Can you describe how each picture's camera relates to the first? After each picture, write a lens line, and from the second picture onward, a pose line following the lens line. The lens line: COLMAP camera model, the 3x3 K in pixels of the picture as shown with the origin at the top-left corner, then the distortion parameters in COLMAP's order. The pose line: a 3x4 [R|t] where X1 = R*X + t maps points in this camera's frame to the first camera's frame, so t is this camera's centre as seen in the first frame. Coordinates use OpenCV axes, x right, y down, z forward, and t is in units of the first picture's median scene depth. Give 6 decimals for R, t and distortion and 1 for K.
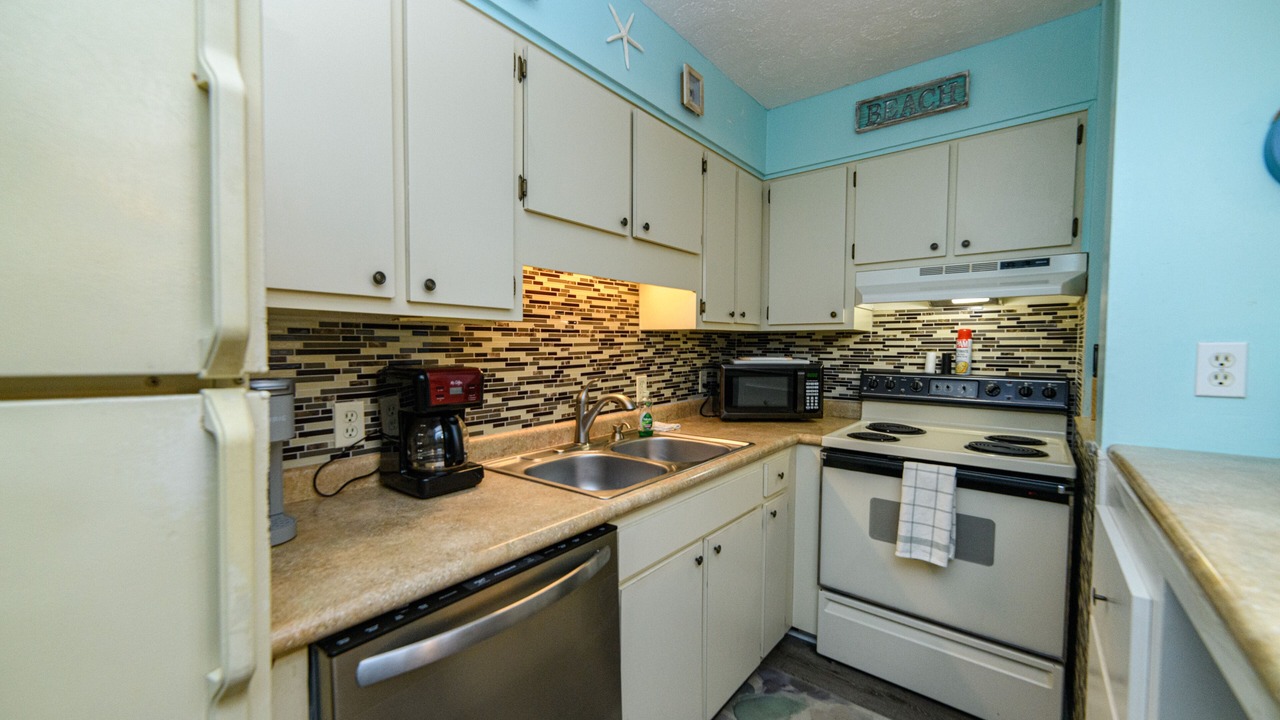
lens RADIAL K [[492.9, 0, 637.9], [0, 492.9, 365.5], [0, 0, 1]] dist [0.000857, 0.000017]
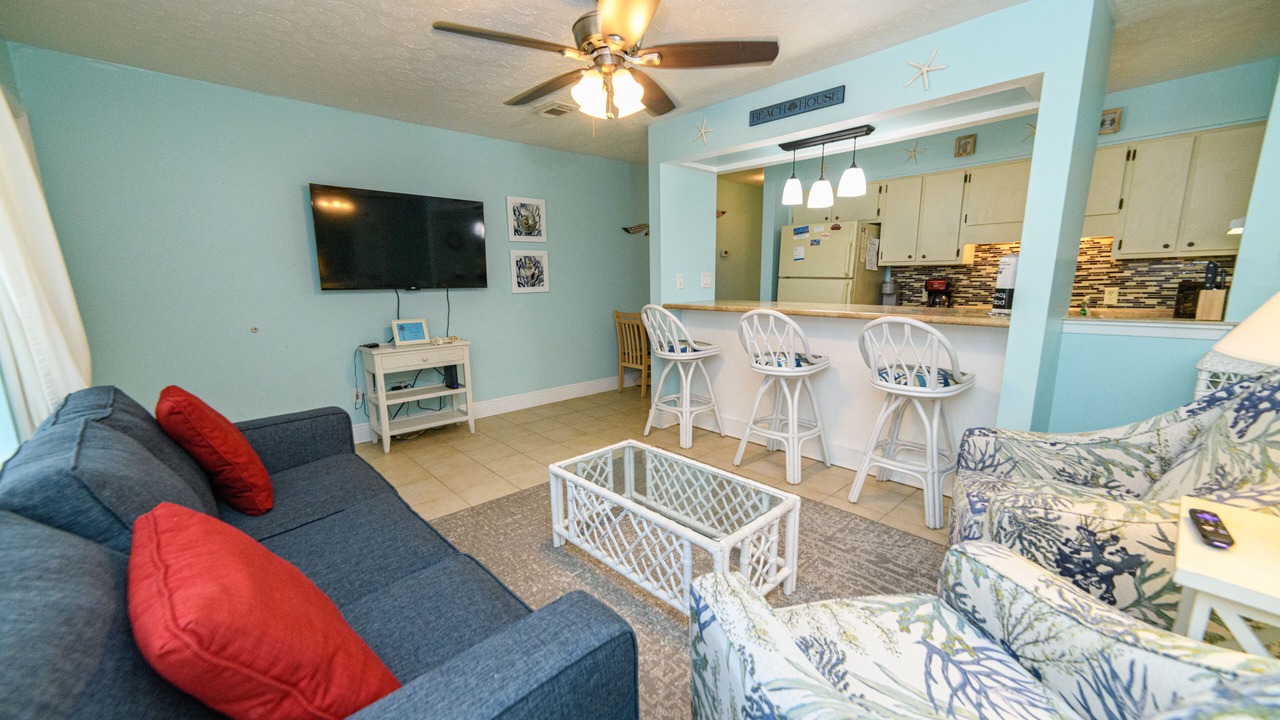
lens RADIAL K [[492.9, 0, 638.4], [0, 492.9, 367.5], [0, 0, 1]] dist [0.000857, 0.000017]
pose [[-0.134735, 0.174434, -0.975407, 1.928218], [-0.024613, 0.983490, 0.179279, 0.026498], [0.990576, 0.048163, -0.128217, -0.341135]]
